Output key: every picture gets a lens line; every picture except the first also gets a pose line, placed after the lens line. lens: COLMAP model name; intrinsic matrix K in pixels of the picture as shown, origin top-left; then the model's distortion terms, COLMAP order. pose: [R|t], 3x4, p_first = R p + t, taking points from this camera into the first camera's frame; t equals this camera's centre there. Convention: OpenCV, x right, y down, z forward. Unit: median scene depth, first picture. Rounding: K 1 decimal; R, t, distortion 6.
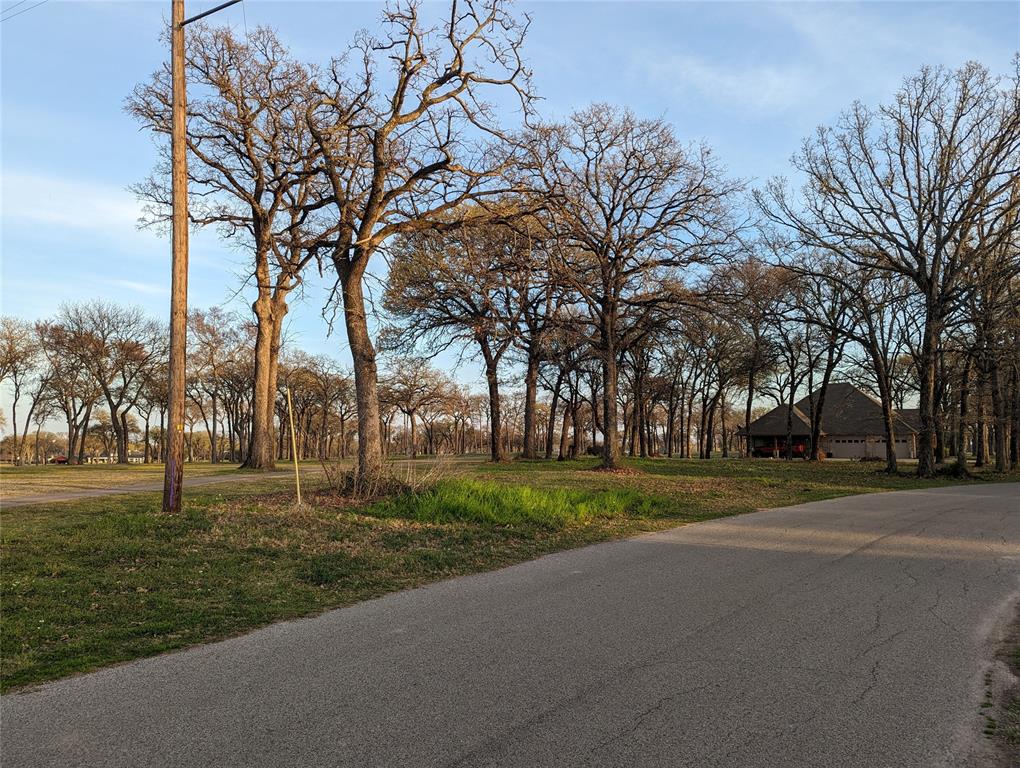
lens RADIAL K [[726.0, 0, 510.2], [0, 726.0, 397.2], [0, 0, 1]] dist [0.074779, -0.063048]
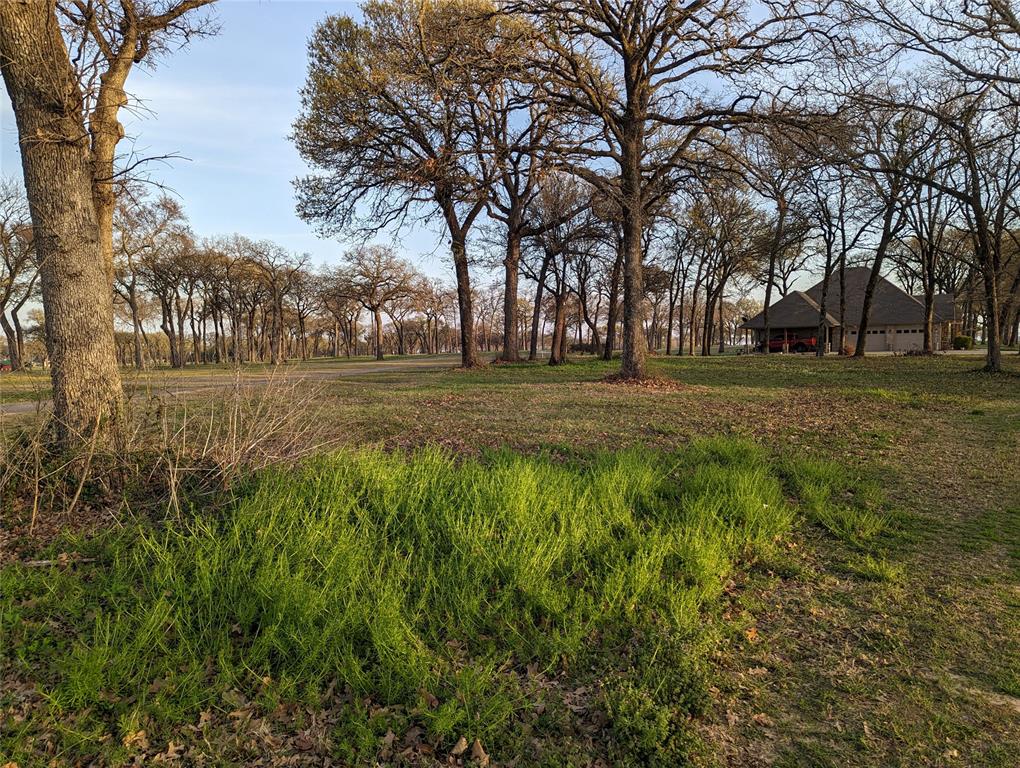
lens RADIAL K [[726.0, 0, 510.2], [0, 726.0, 397.2], [0, 0, 1]] dist [0.074779, -0.063048]
pose [[0.999420, -0.017720, 0.029073, 0.001379], [0.013482, 0.990063, 0.139975, 0.008100], [-0.031265, -0.139502, 0.989728, 0.139183]]
